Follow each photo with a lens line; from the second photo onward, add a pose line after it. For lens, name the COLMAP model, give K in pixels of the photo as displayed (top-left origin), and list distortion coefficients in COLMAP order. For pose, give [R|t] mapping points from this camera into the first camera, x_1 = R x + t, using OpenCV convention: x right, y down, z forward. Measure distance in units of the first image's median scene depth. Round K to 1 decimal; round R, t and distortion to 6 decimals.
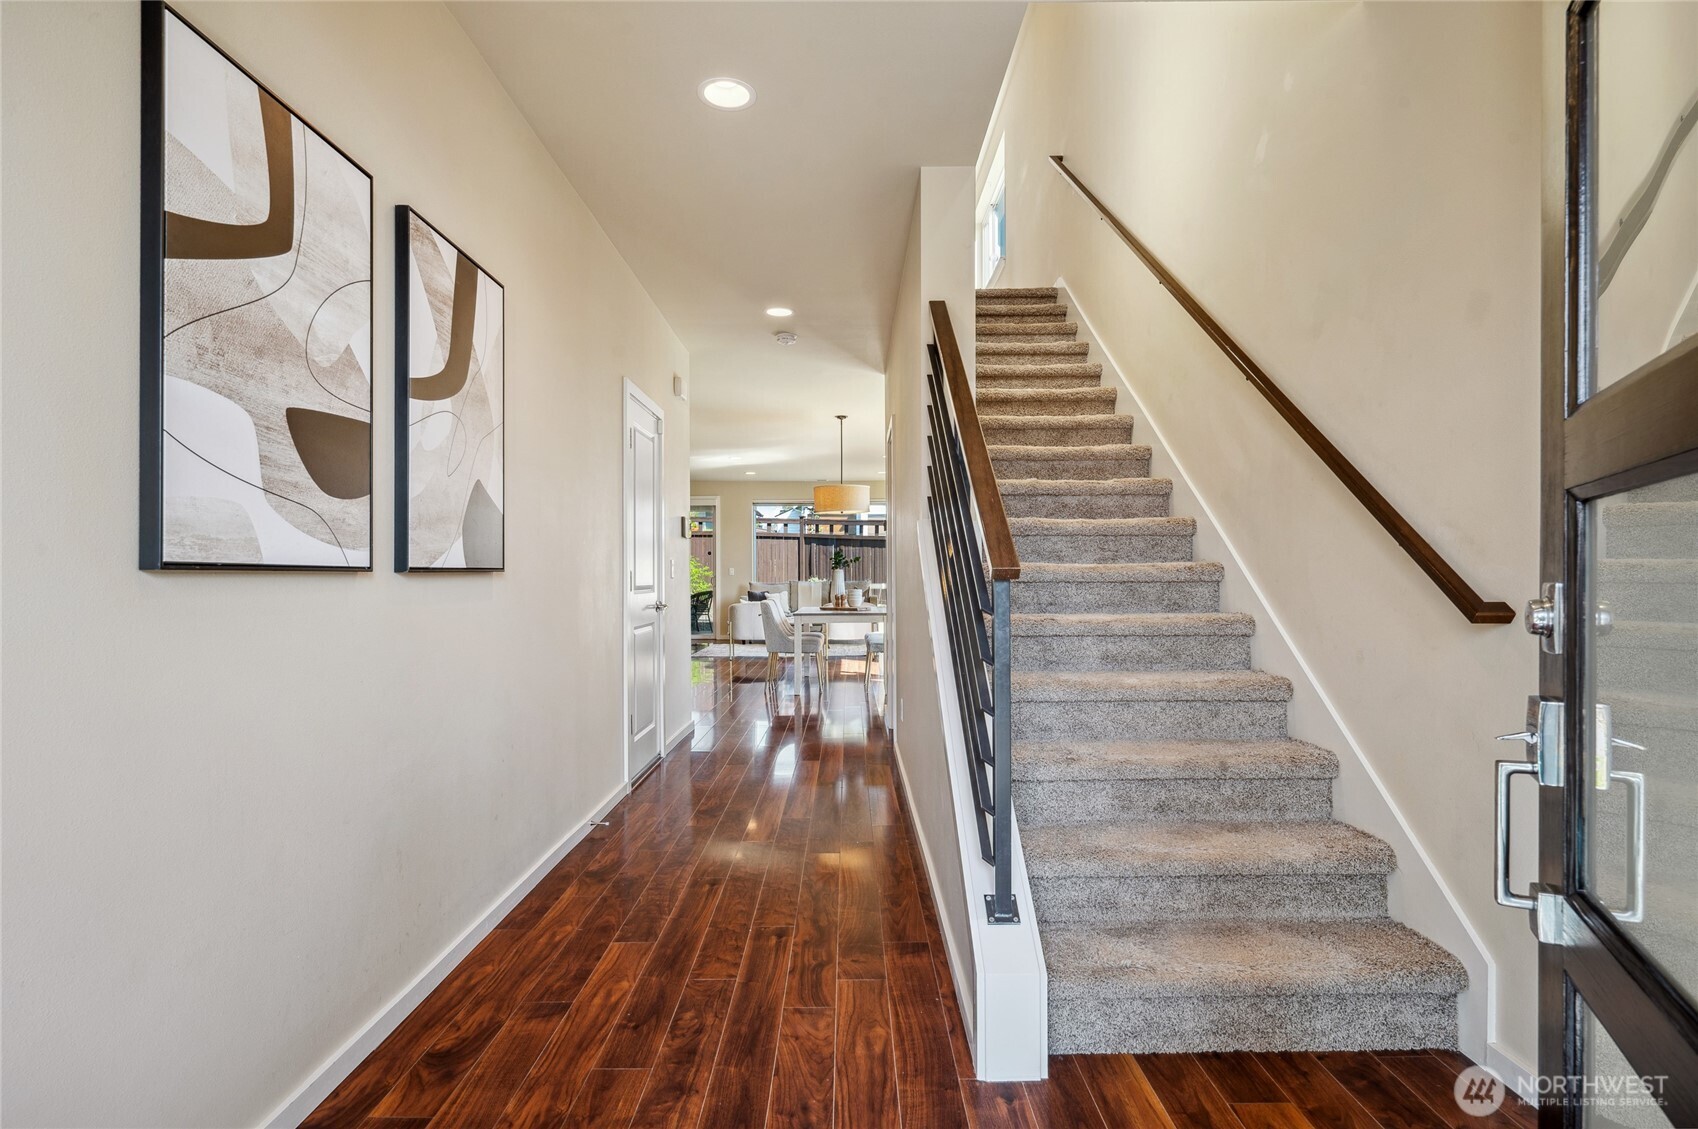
lens RADIAL K [[859.6, 0, 851.9], [0, 859.6, 566.2], [0, 0, 1]] dist [-0.000926, -0.000242]
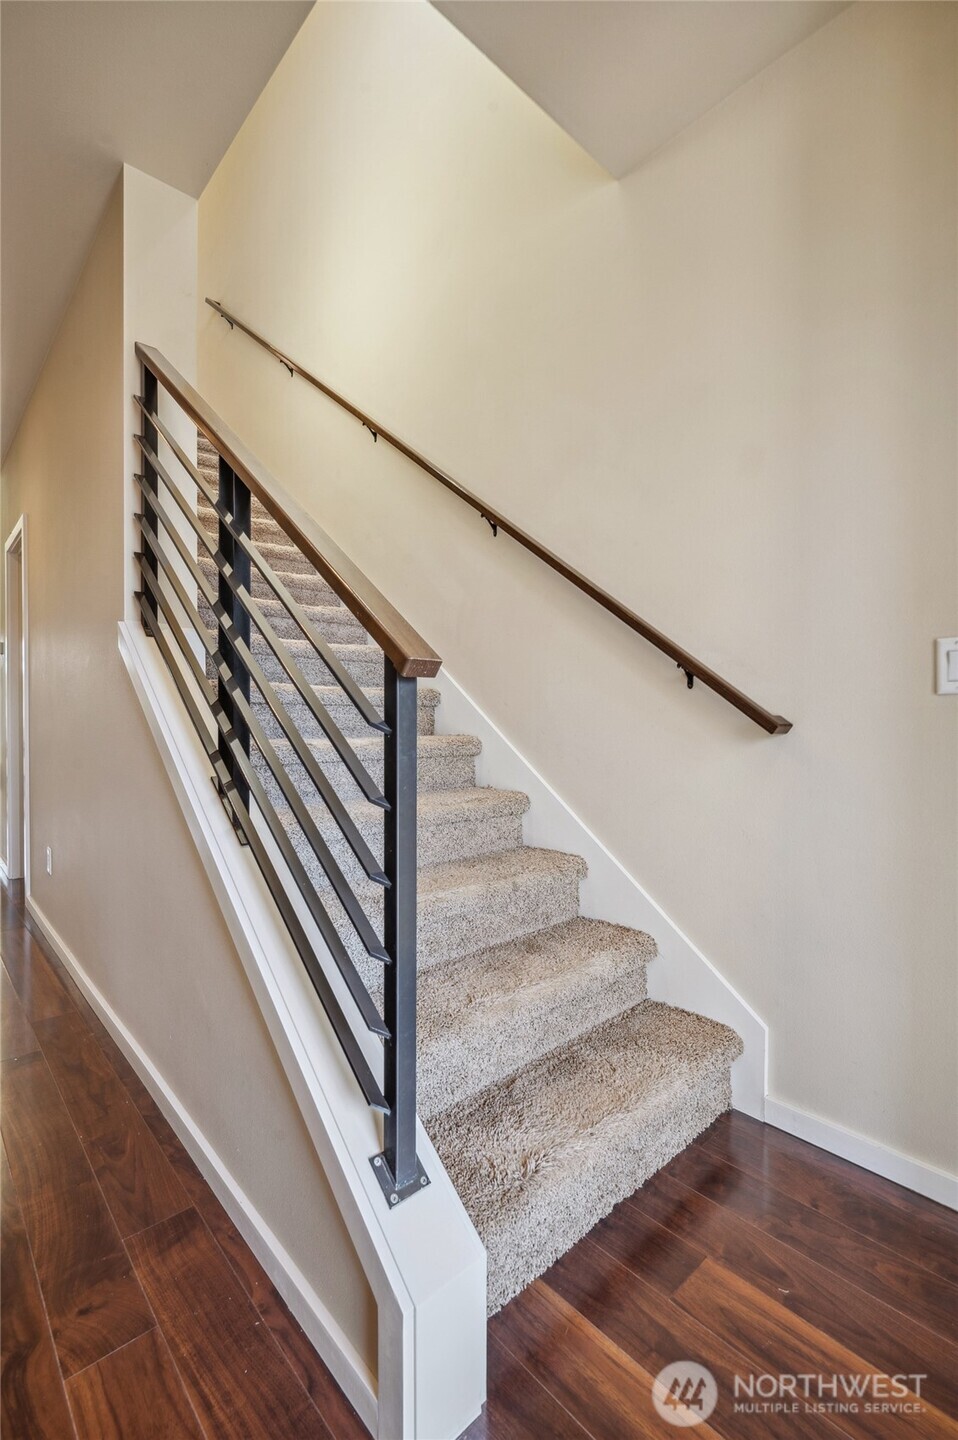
lens RADIAL K [[637.3, 0, 477.6], [0, 637.3, 719.1], [0, 0, 1]] dist [-0.002297, 0.000918]
pose [[0.739538, 0.001796, 0.673112, -0.104596], [-0.012062, 0.999871, 0.010584, 0.035211], [-0.673007, -0.015946, 0.739464, 0.536302]]
